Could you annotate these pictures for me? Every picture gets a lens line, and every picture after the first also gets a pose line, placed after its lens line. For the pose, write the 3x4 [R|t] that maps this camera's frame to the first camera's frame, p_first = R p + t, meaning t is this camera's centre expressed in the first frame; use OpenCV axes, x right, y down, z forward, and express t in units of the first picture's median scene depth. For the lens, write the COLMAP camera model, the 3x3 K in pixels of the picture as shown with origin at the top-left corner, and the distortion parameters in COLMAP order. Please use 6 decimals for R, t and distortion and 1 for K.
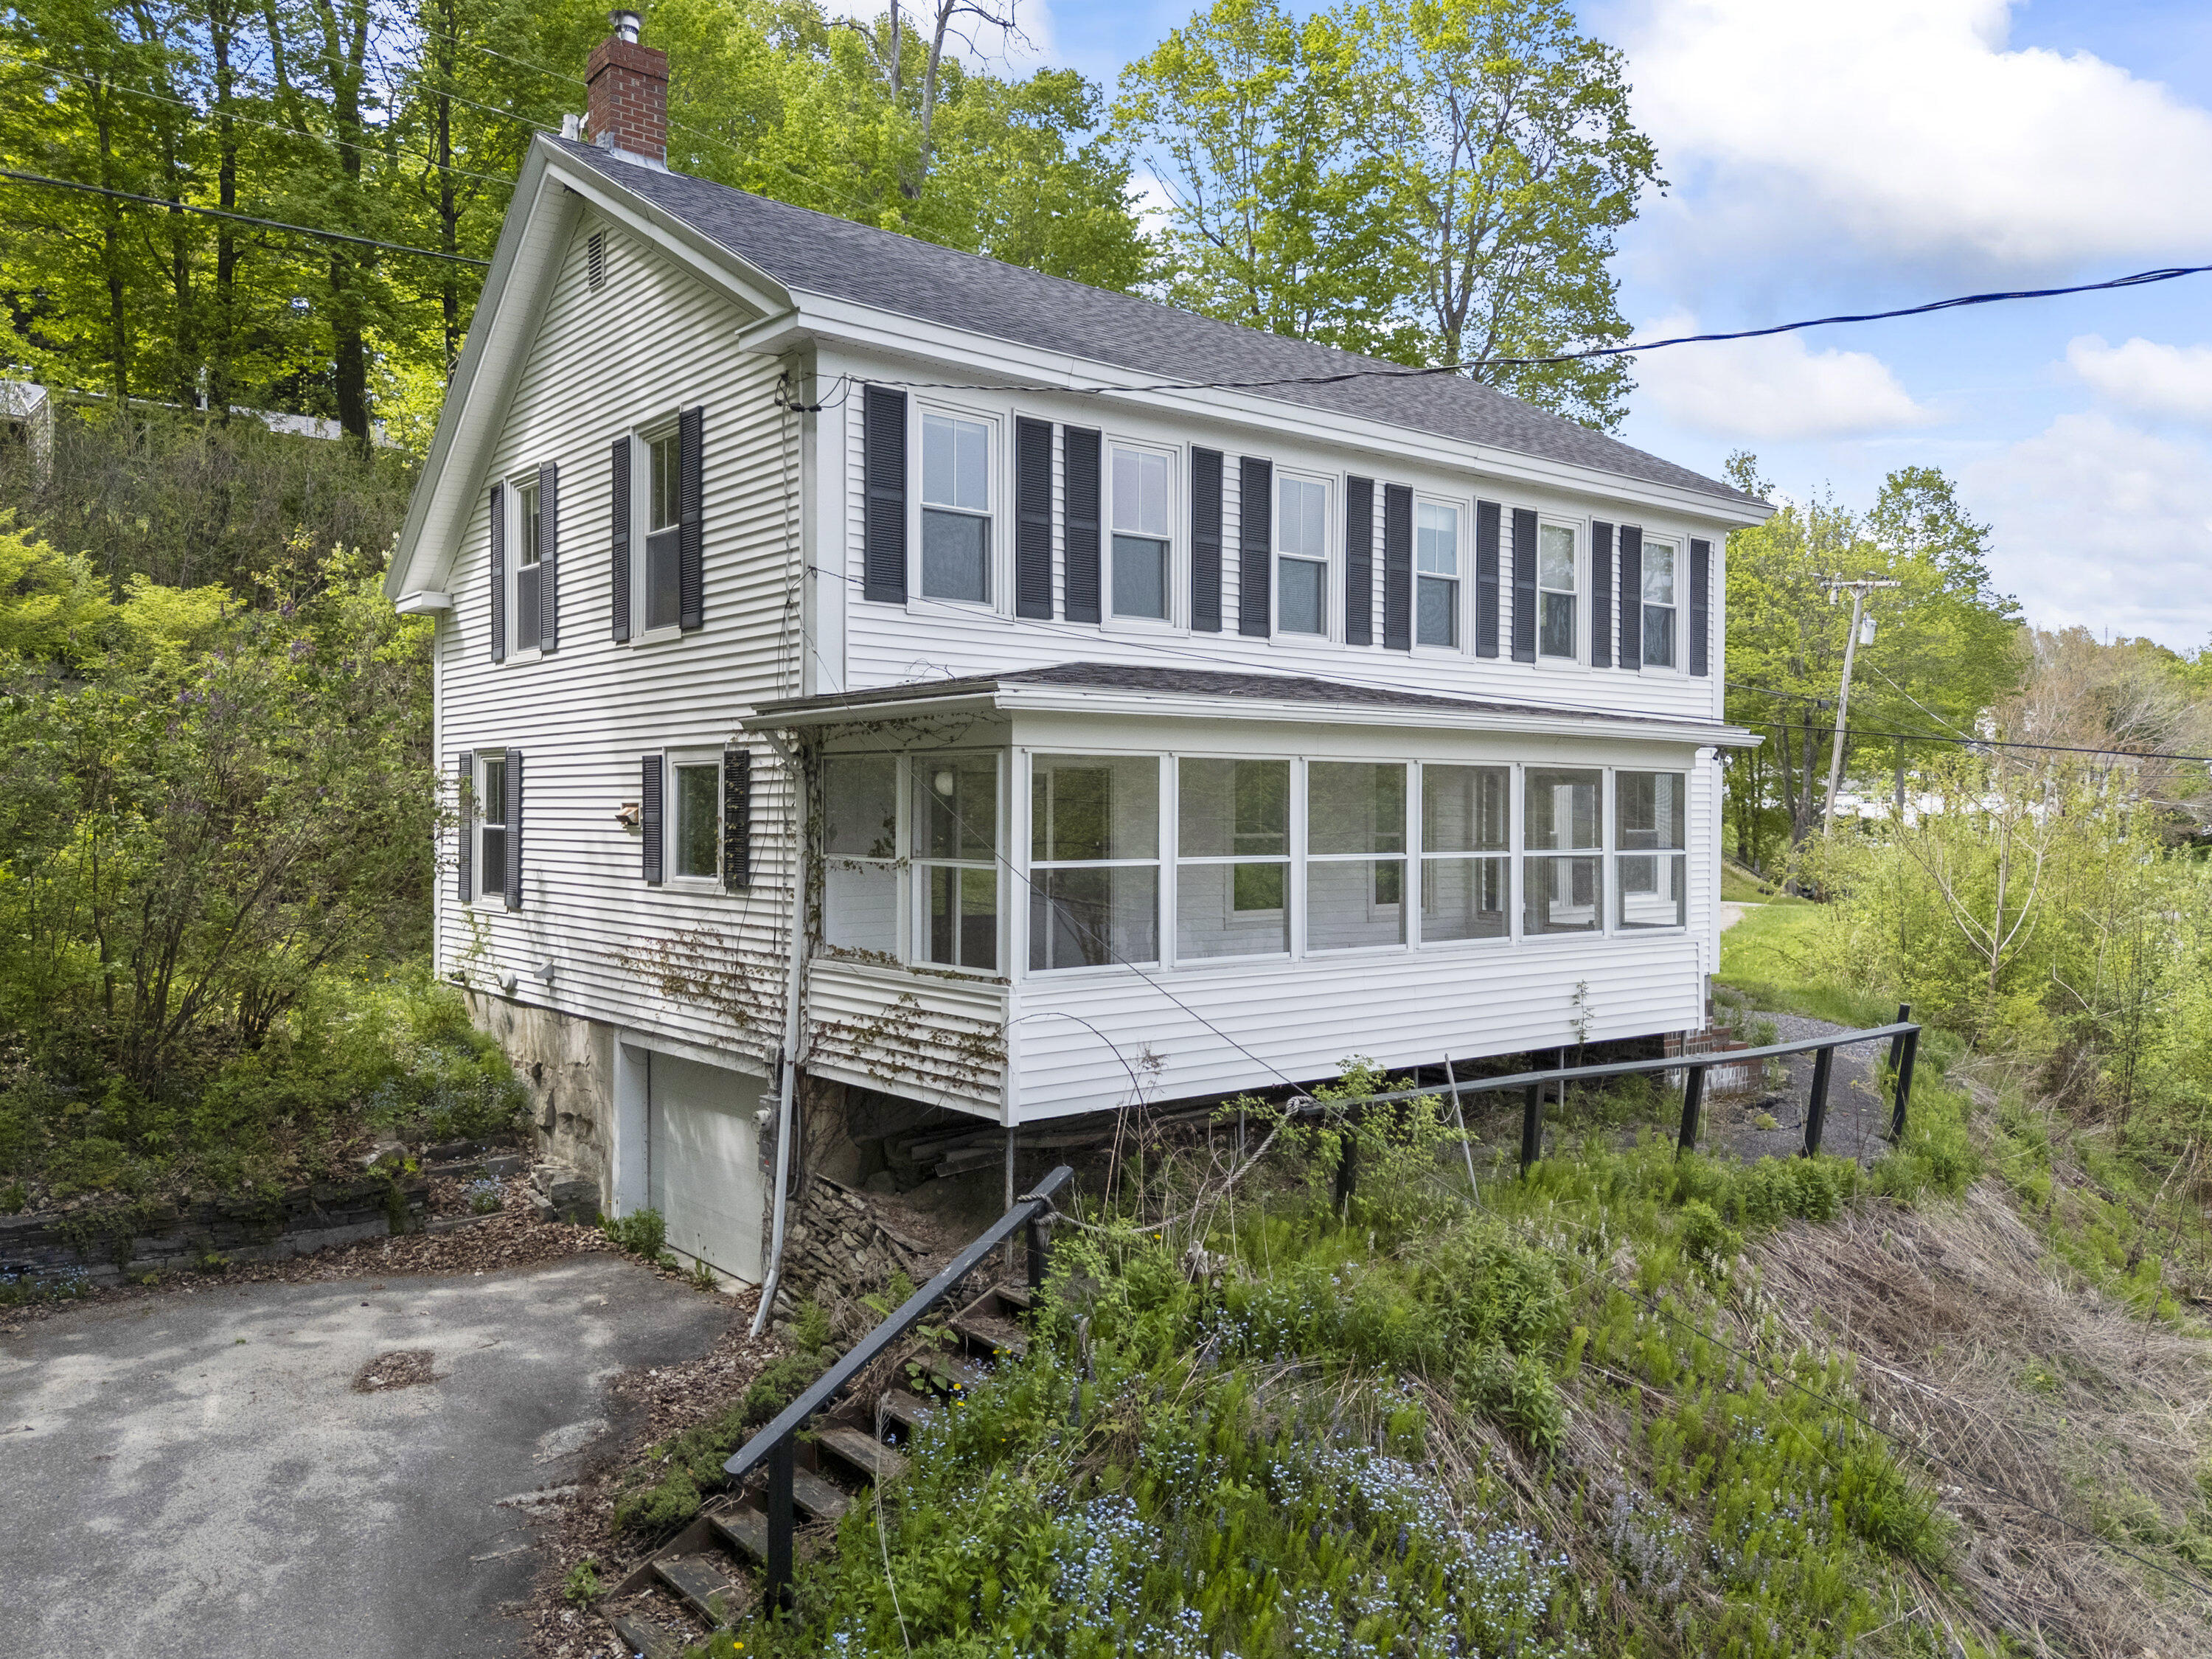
lens RADIAL K [[1633.3, 0, 1106.9], [0, 1633.3, 766.0], [0, 0, 1]] dist [0.111627, -0.159249]
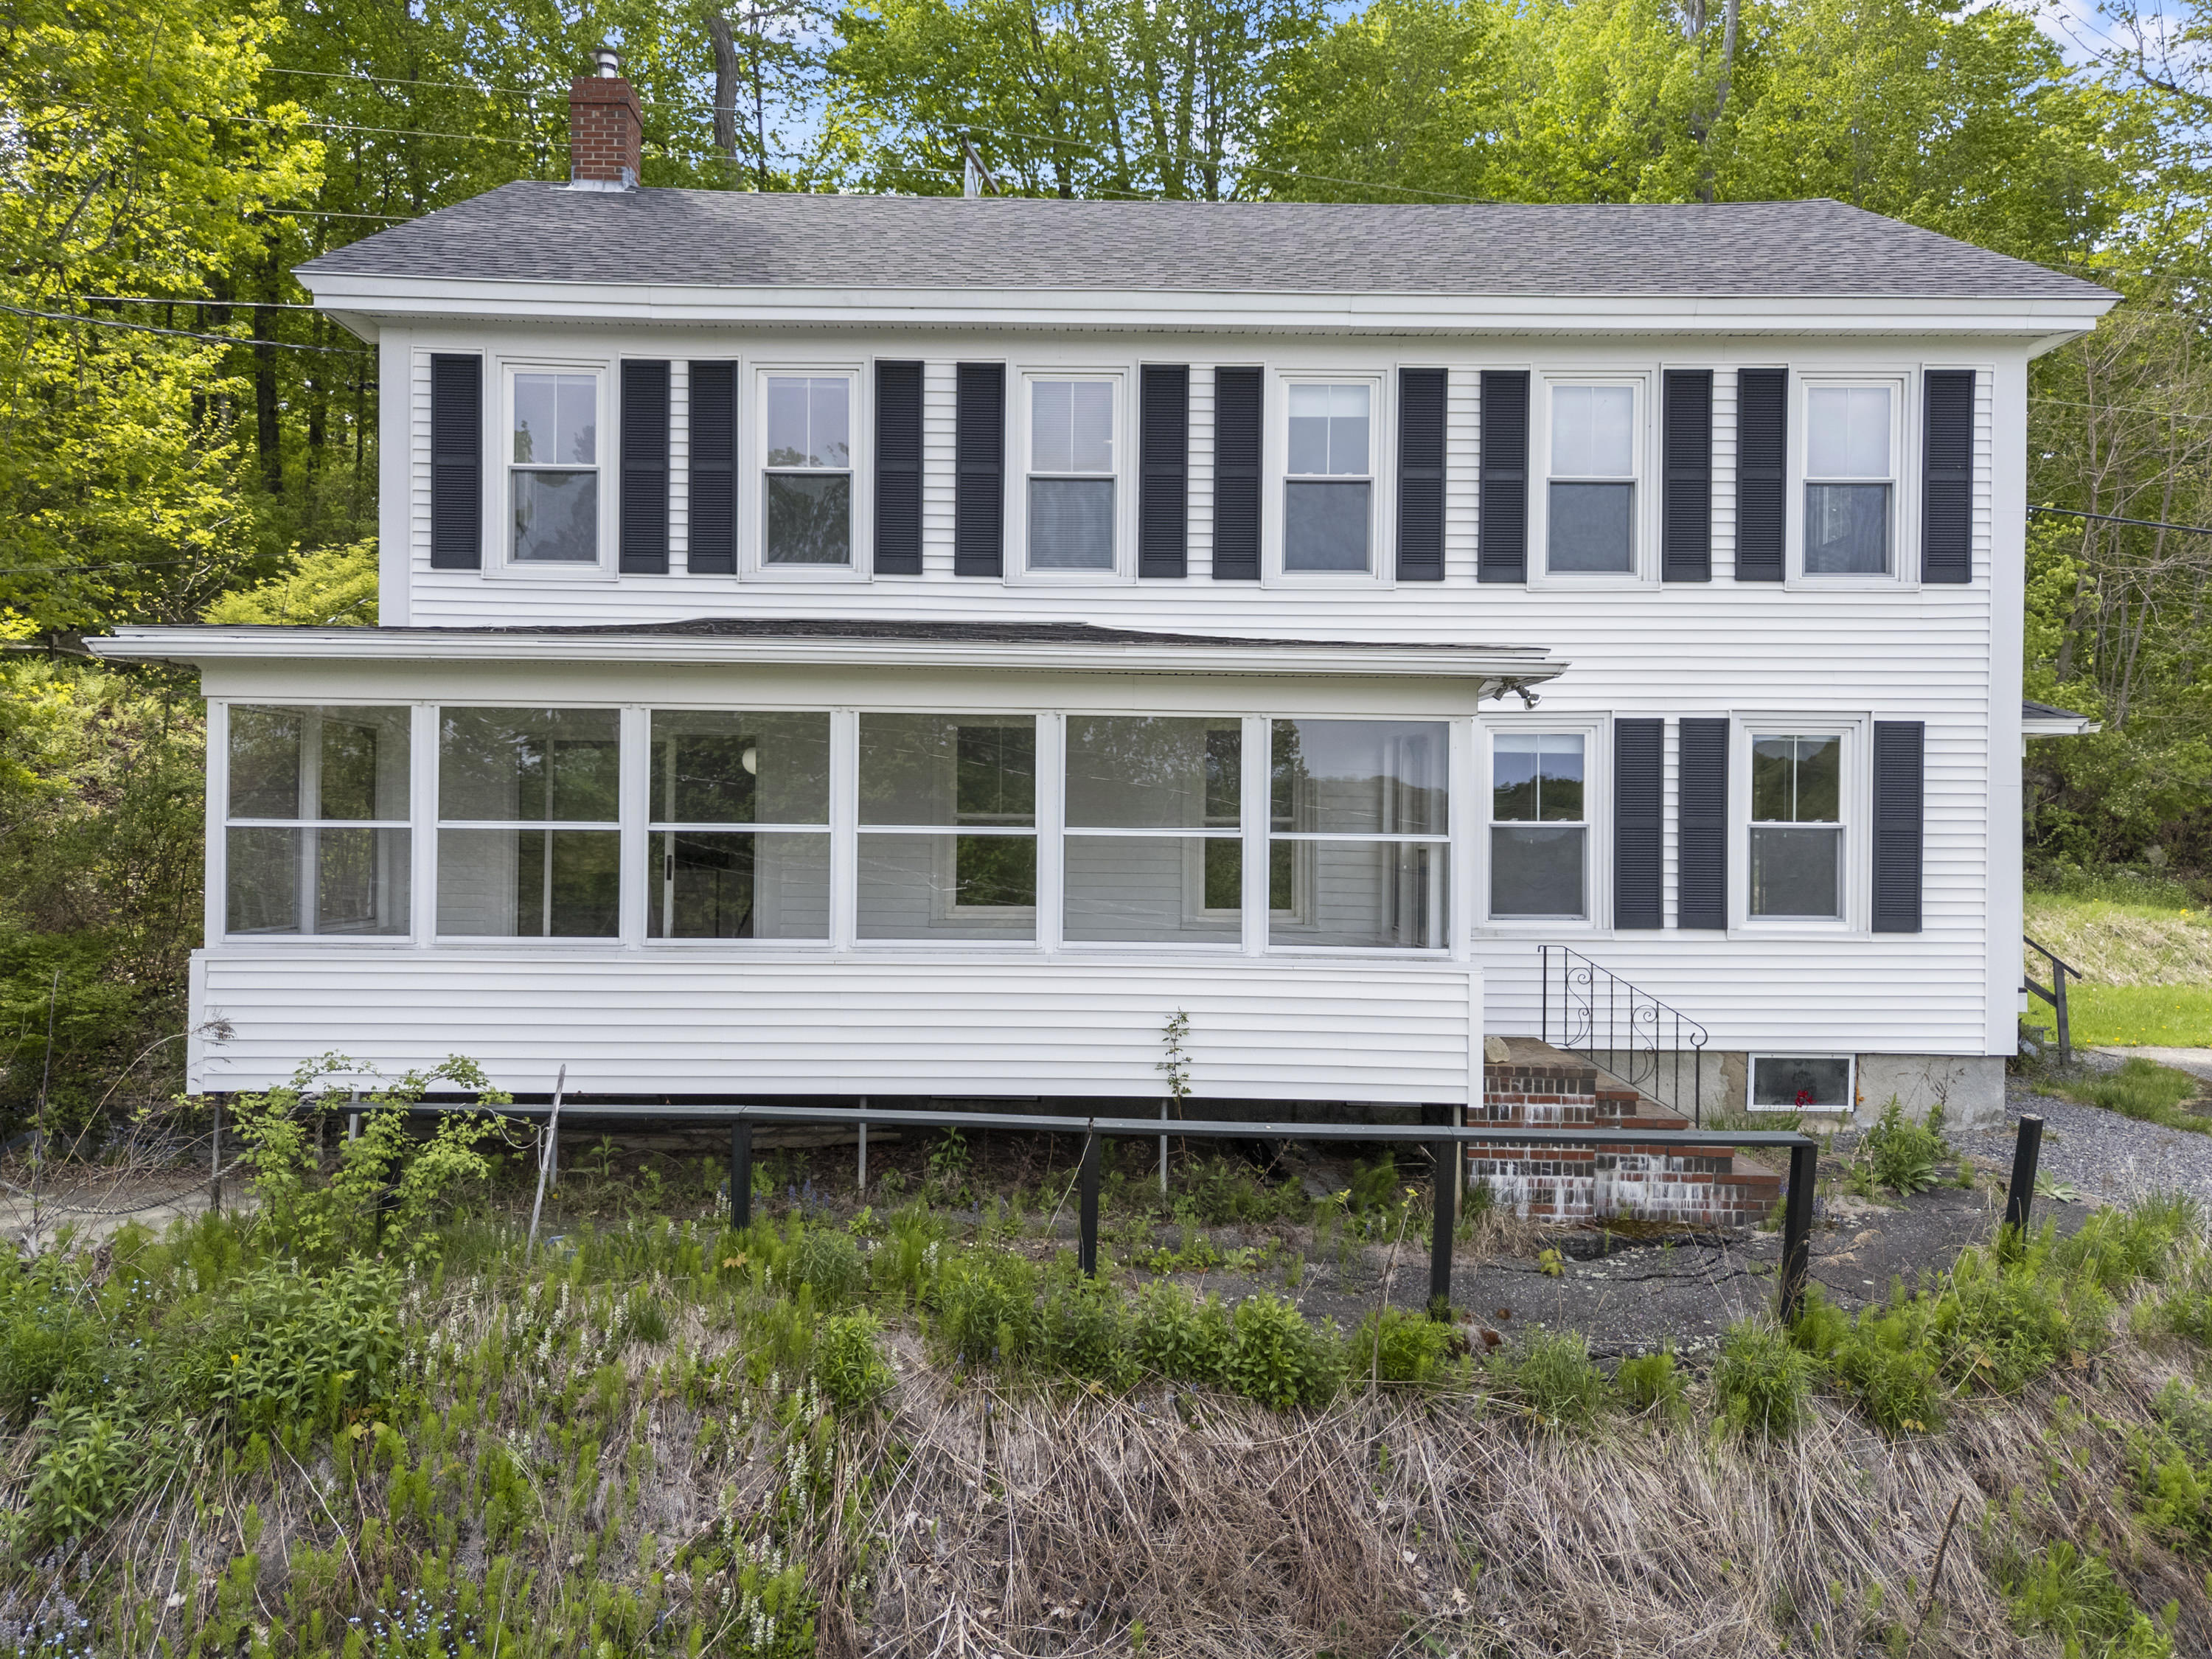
lens RADIAL K [[1368.1, 0, 1079.8], [0, 1368.1, 833.6], [0, 0, 1]] dist [0.061629, -0.041521]
pose [[0.777923, 0.033100, -0.627487, 0.819350], [0.005040, 0.998251, 0.058906, 0.020712], [0.628339, -0.048987, 0.776396, 0.641293]]
